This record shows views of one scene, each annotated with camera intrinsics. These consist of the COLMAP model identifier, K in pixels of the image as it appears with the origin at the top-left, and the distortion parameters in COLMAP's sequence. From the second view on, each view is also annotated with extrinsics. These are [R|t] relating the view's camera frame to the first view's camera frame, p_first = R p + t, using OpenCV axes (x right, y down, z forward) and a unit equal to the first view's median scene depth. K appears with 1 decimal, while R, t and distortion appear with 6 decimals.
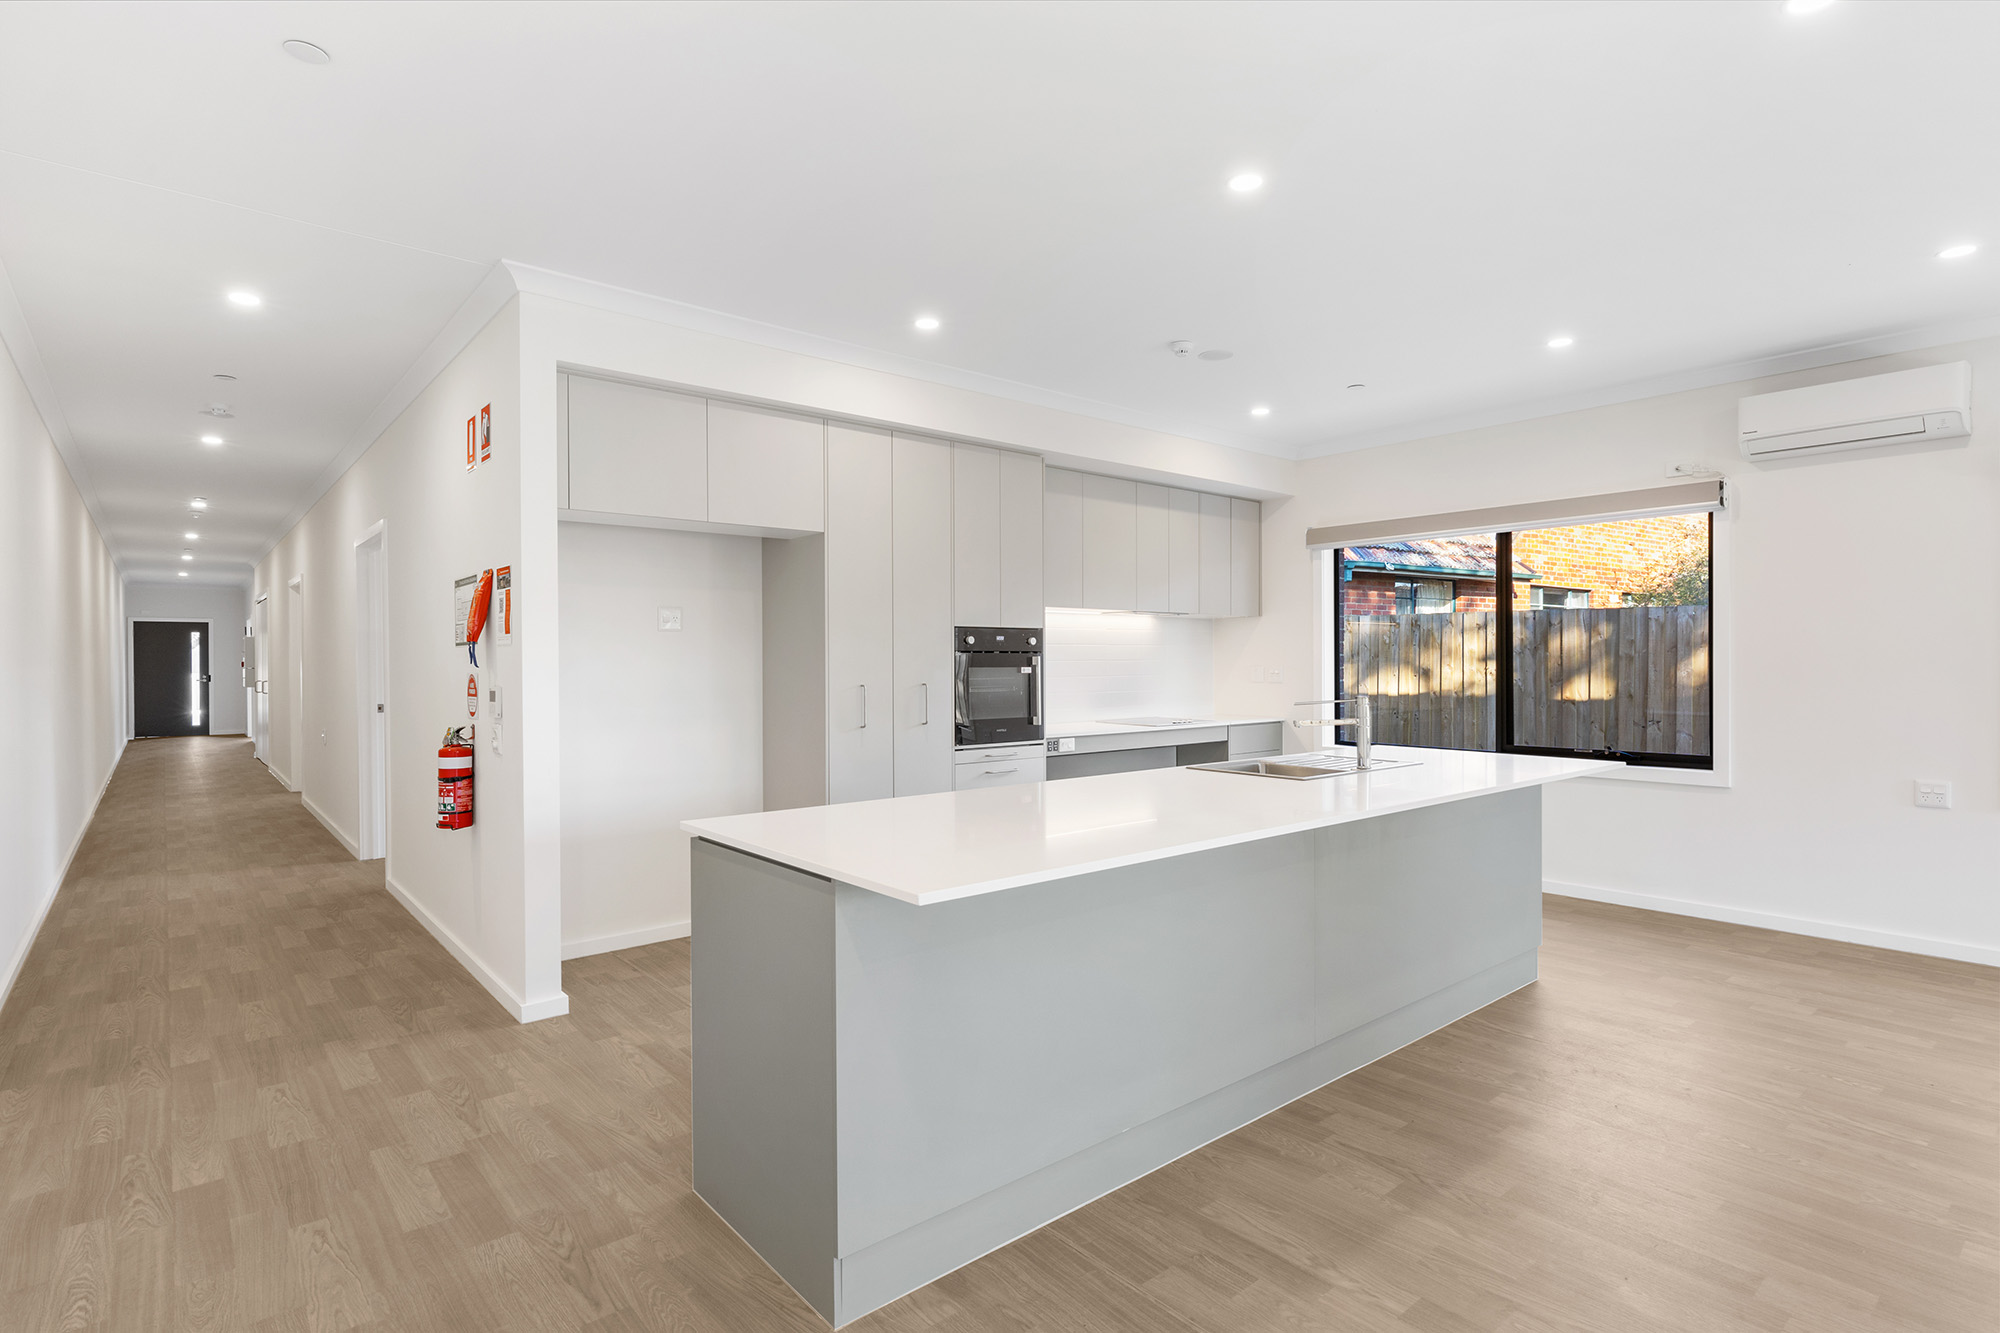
lens RADIAL K [[996.2, 0, 1010.8], [0, 996.2, 664.5], [0, 0, 1]] dist [0.001540, 0.000273]
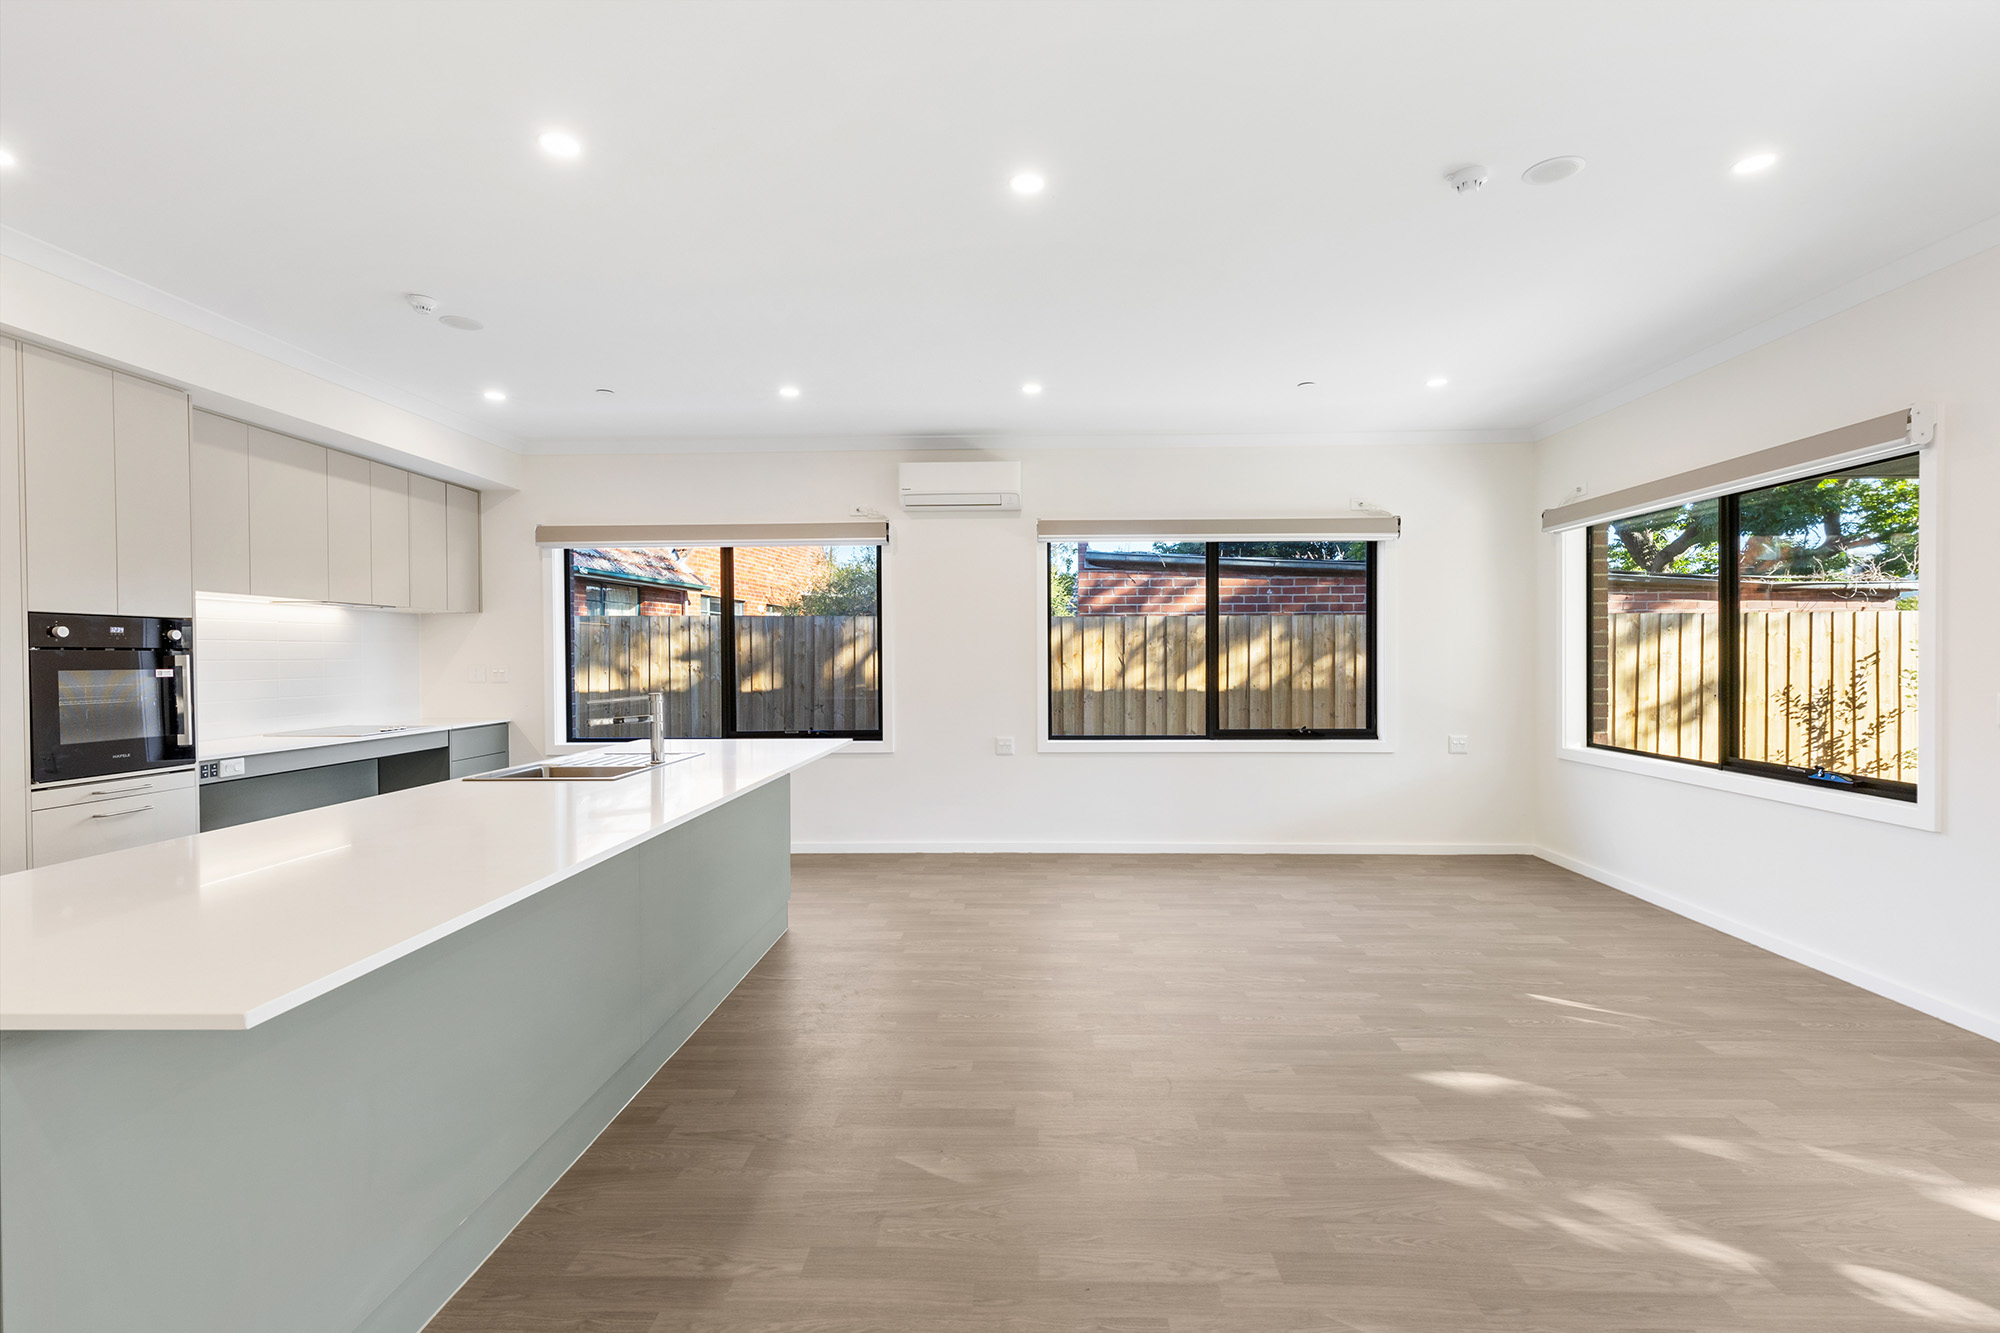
lens RADIAL K [[895.6, 0, 1009.0], [0, 895.6, 666.0], [0, 0, 1]] dist [0.007316, -0.000516]
pose [[0.670475, -0.009527, 0.741871, -0.063342], [0.006517, 0.999955, 0.006951, -0.000373], [-0.741904, 0.000174, 0.670506, 0.073295]]
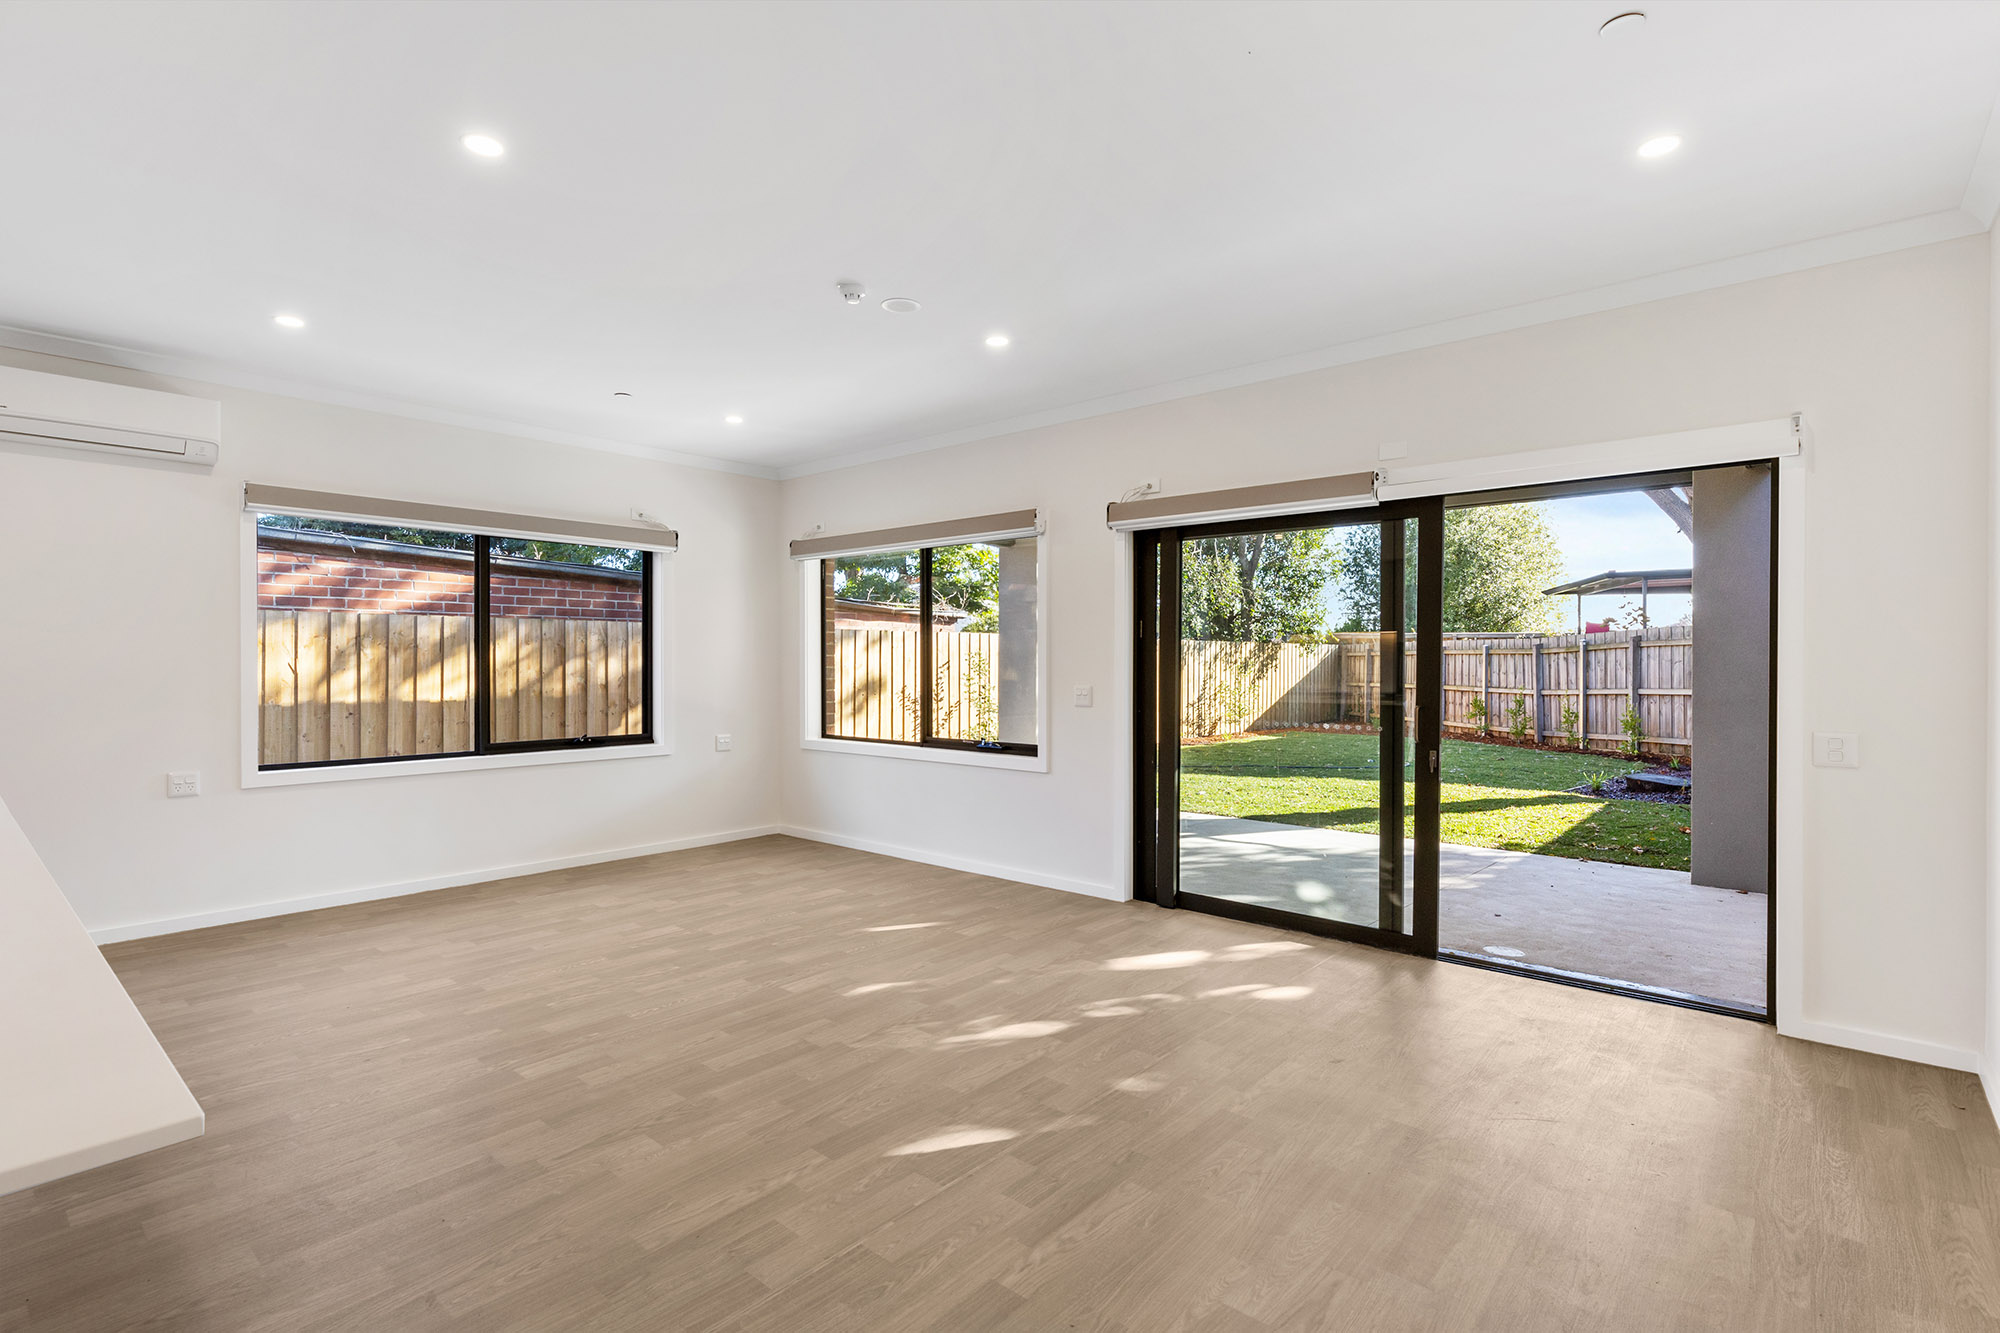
lens RADIAL K [[946.2, 0, 1012.9], [0, 946.2, 664.8], [0, 0, 1]] dist [-0.000808, 0.000591]
pose [[-0.156196, -0.002012, 0.987724, -0.209884], [0.004182, 0.999988, 0.002698, -0.000613], [-0.987717, 0.004552, -0.156186, 0.217178]]
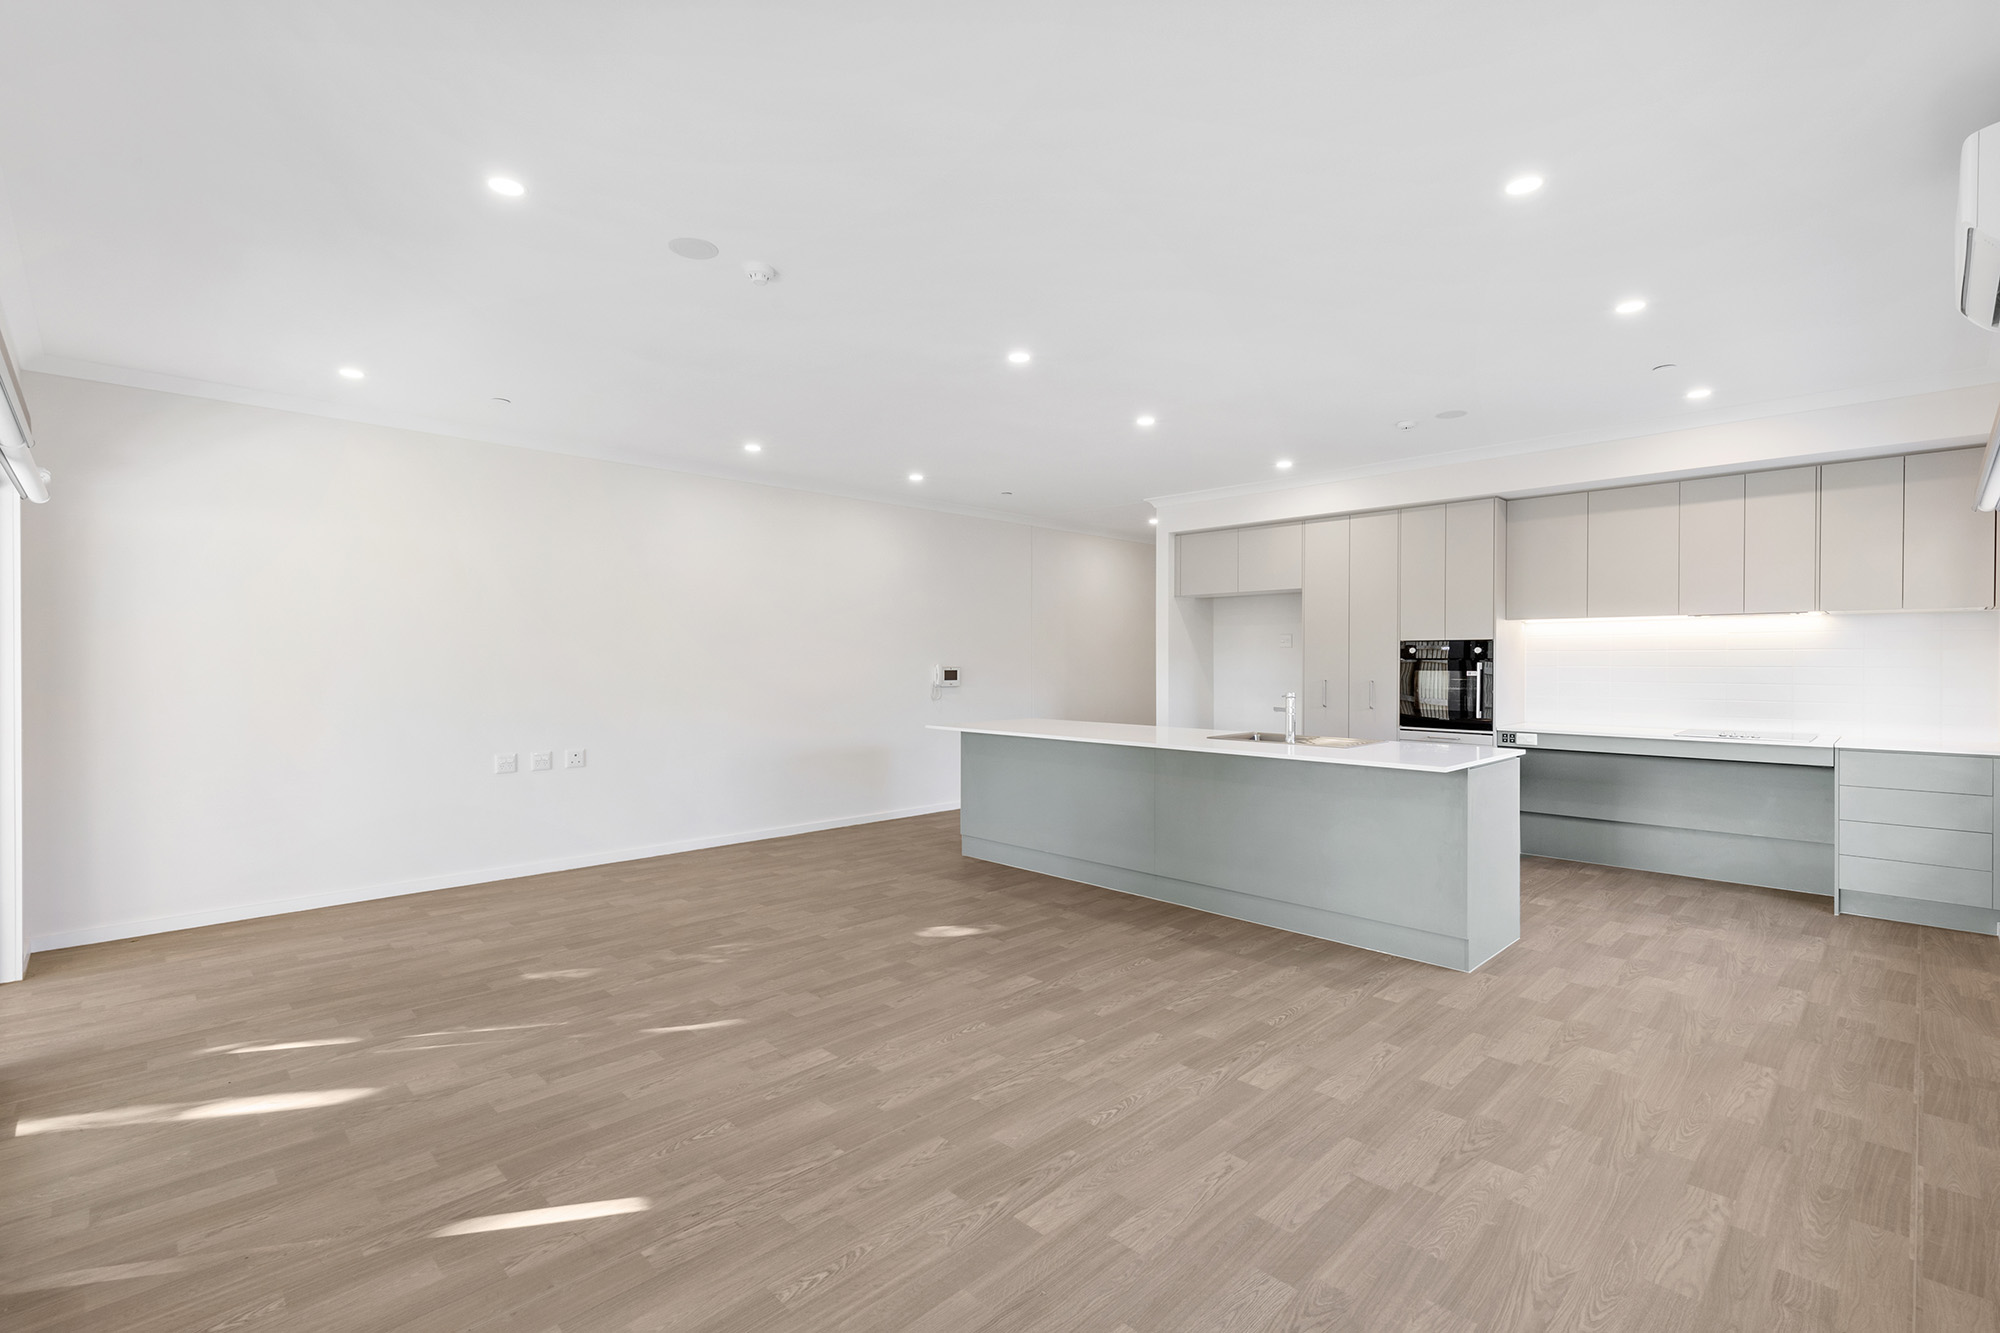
lens RADIAL K [[895.6, 0, 1009.0], [0, 895.6, 666.0], [0, 0, 1]] dist [0.007316, -0.000516]
pose [[0.072893, 0.008670, -0.997302, 1.130524], [-0.004438, 0.999955, 0.008368, -0.010933], [0.997330, 0.003816, 0.072928, 0.350631]]
